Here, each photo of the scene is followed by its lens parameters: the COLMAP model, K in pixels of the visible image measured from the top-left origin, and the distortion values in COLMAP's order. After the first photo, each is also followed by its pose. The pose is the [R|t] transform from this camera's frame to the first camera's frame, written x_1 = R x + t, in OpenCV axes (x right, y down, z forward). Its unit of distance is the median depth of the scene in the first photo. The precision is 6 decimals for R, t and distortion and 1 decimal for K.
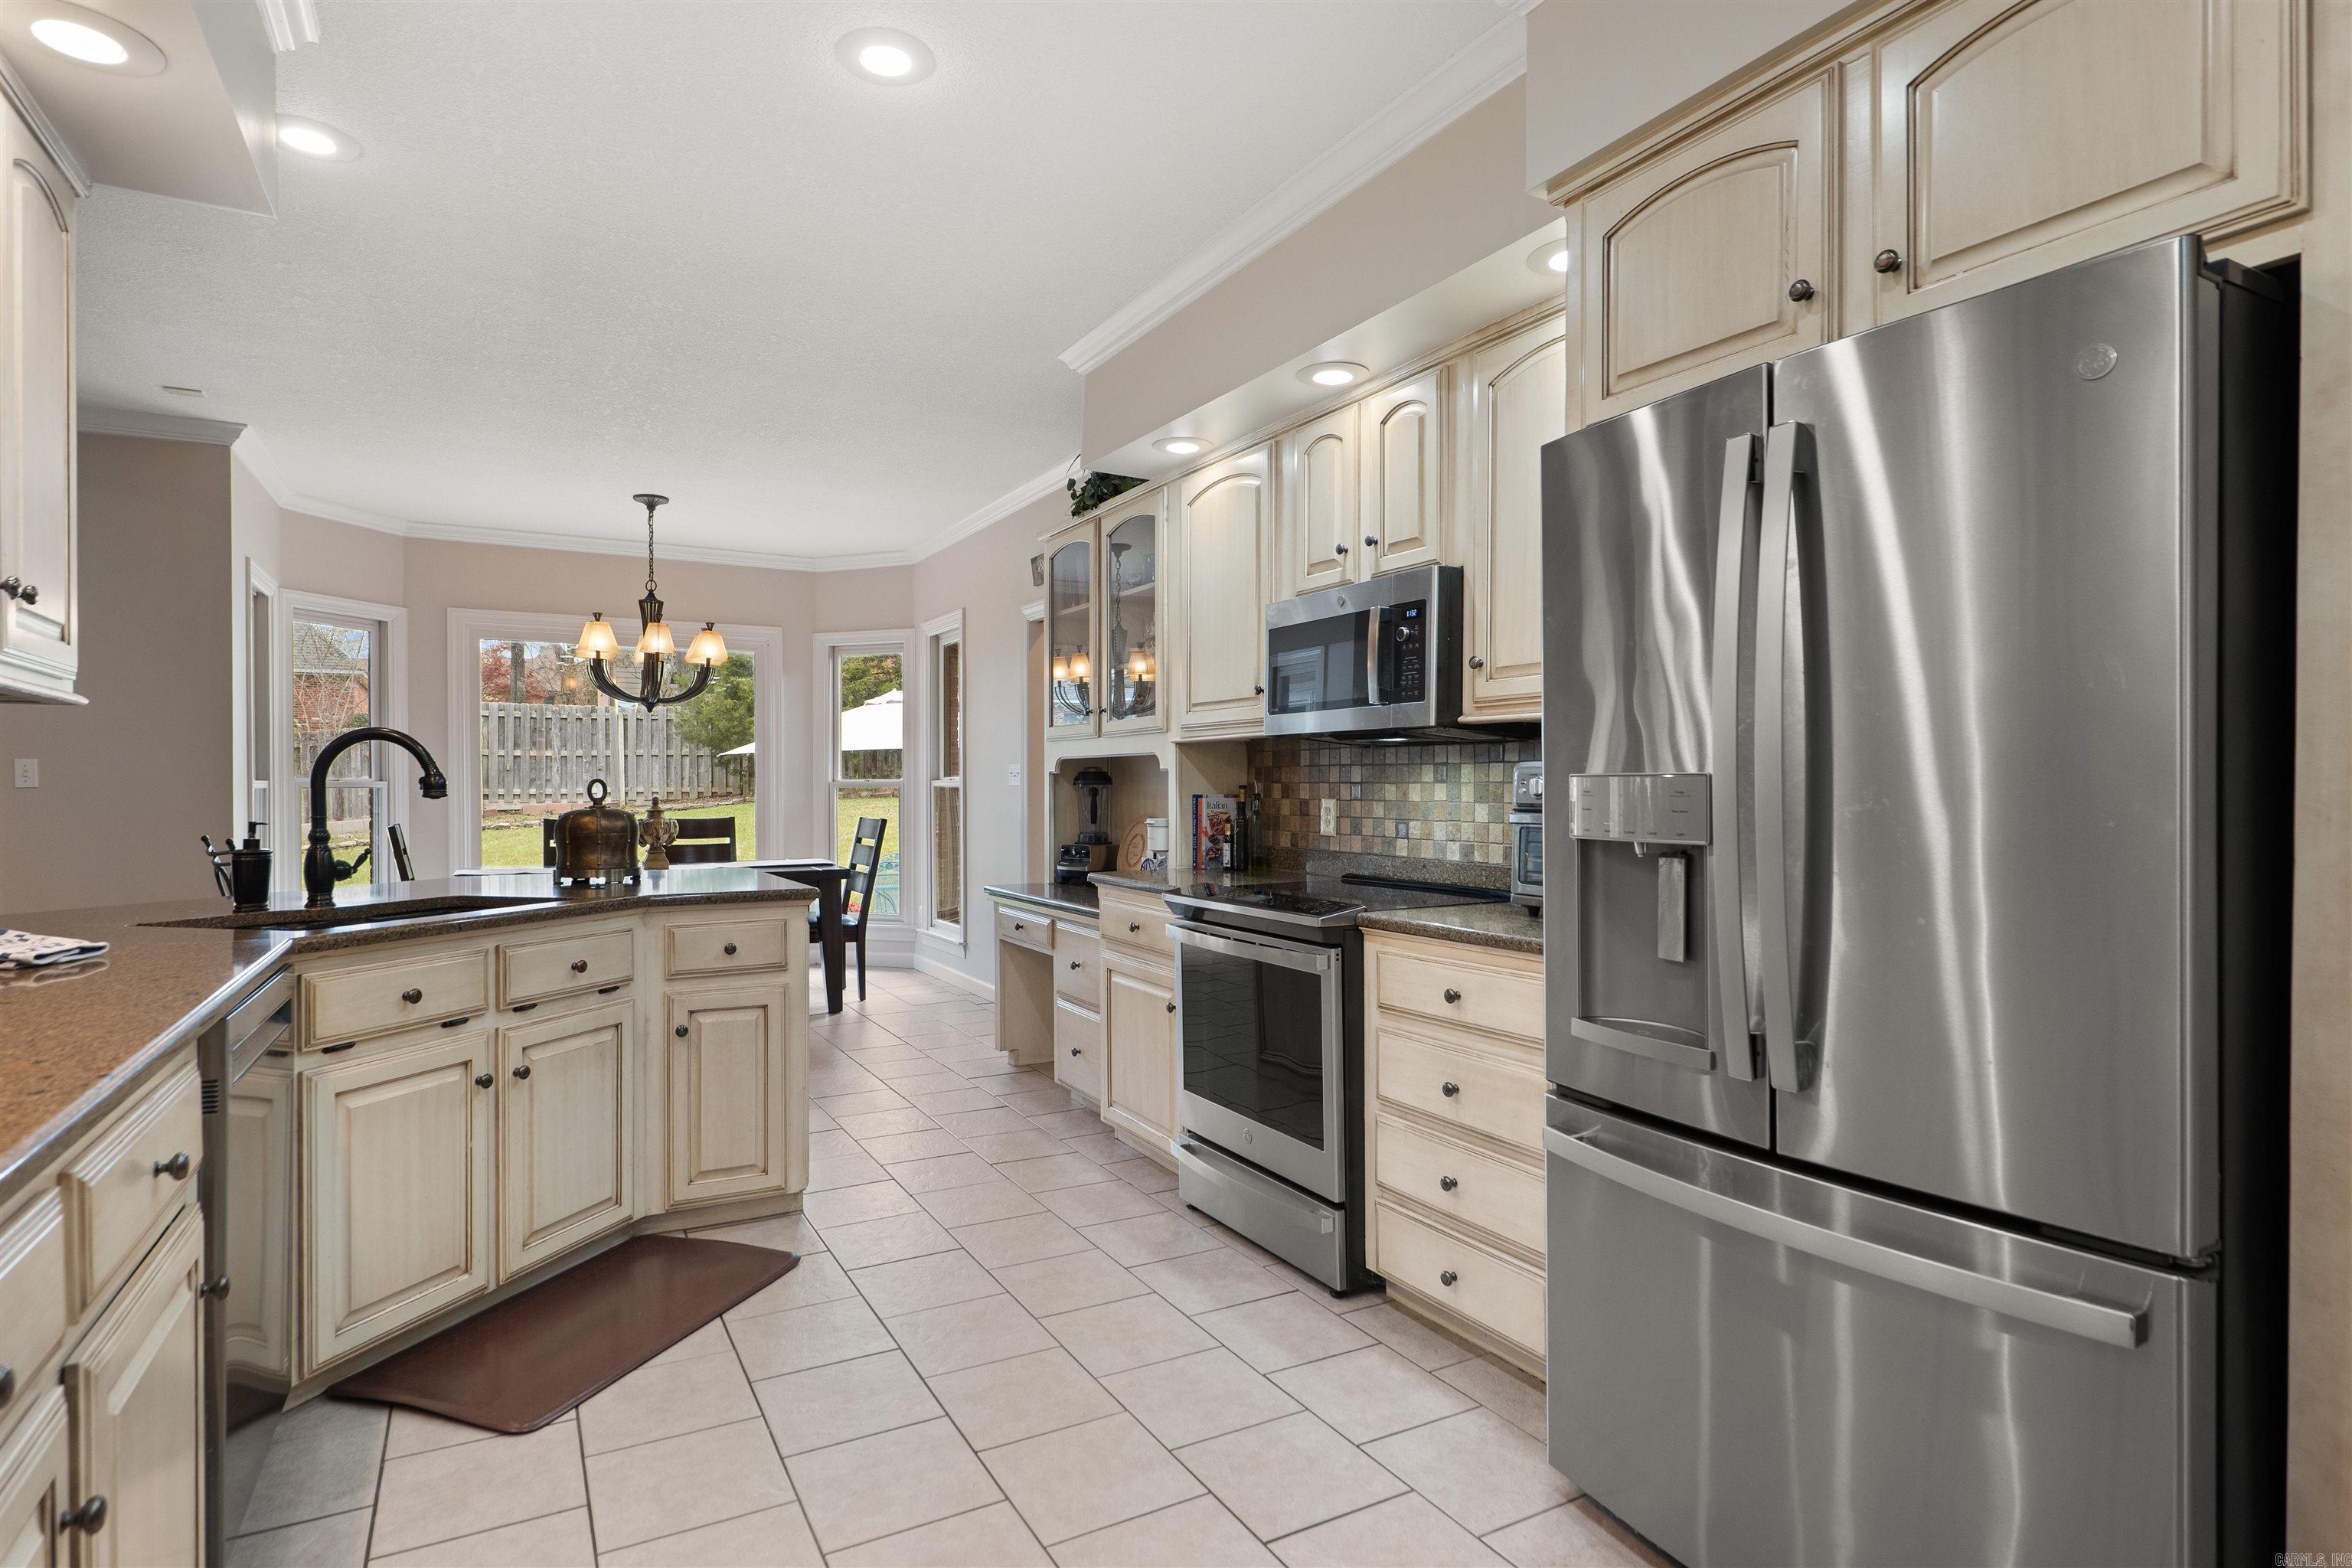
lens RADIAL K [[1218.0, 0, 1179.4], [0, 1218.0, 793.0], [0, 0, 1]] dist [-0.001437, 0.004142]
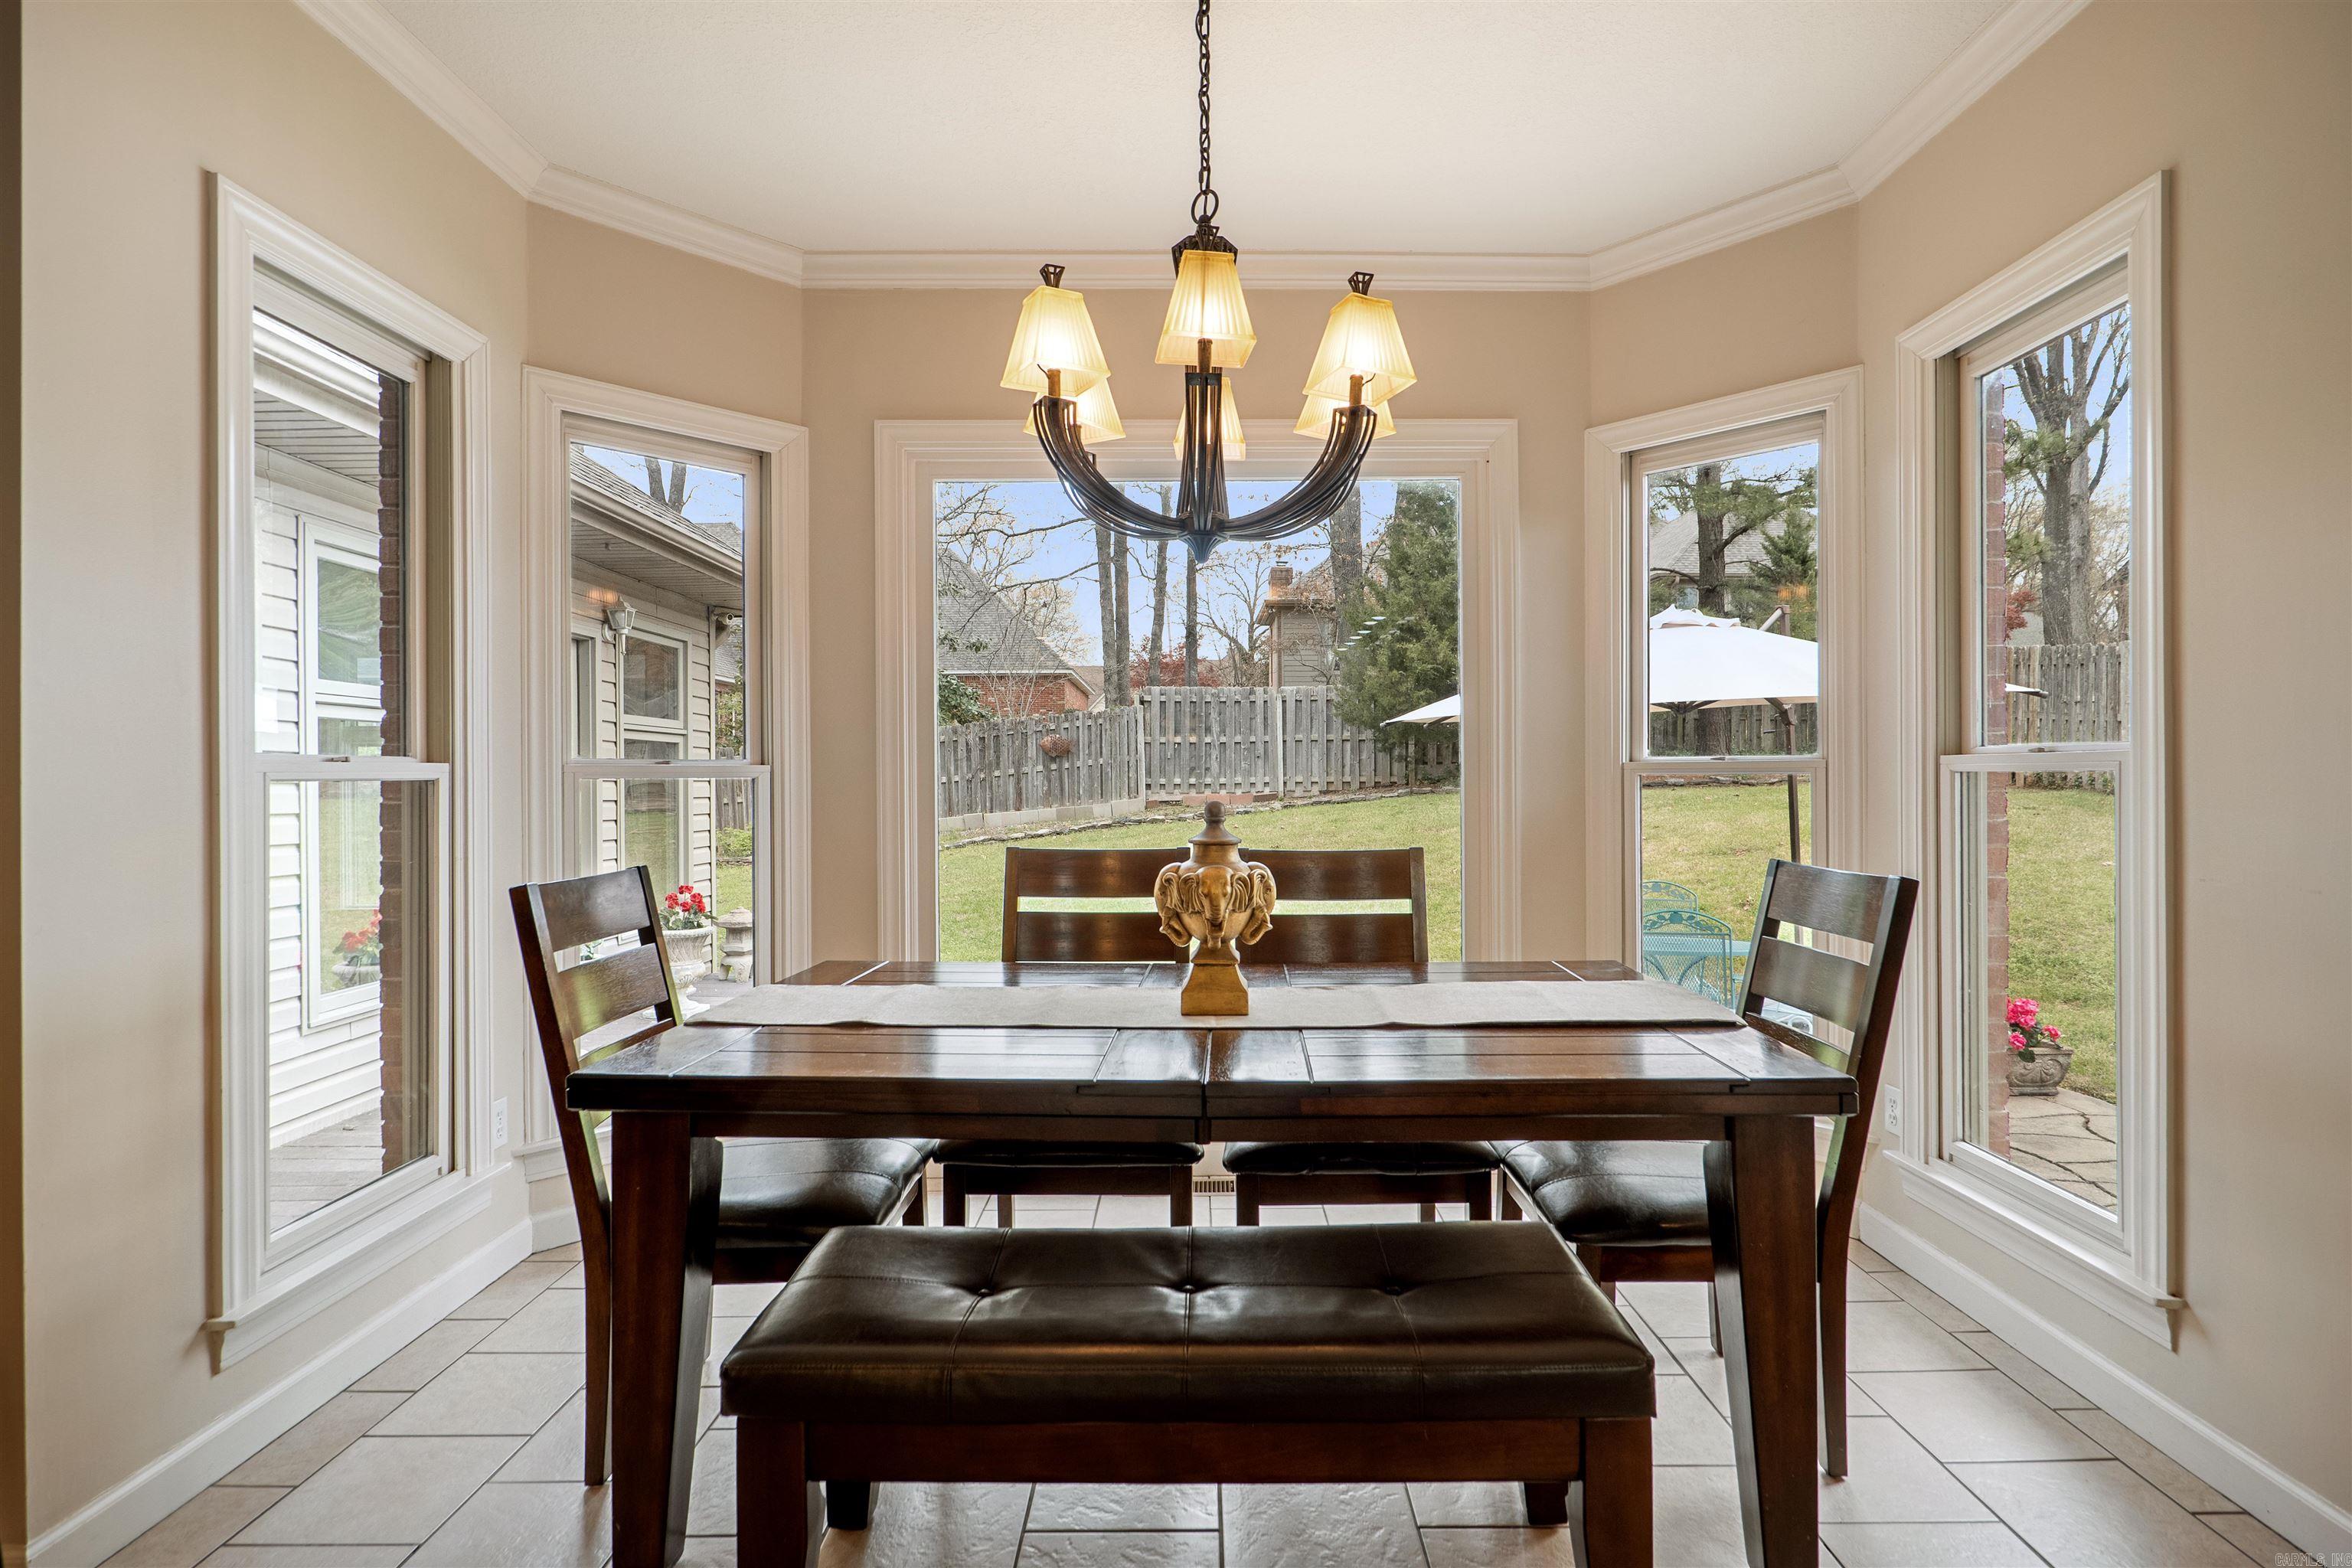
lens RADIAL K [[1180.1, 0, 1199.1], [0, 1180.1, 794.2], [0, 0, 1]] dist [-0.003113, -0.000252]
pose [[0.870155, 0.005361, -0.492749, -0.394792], [-0.000181, 0.999944, 0.010560, -0.003866], [0.492778, -0.009100, 0.870108, 1.039394]]
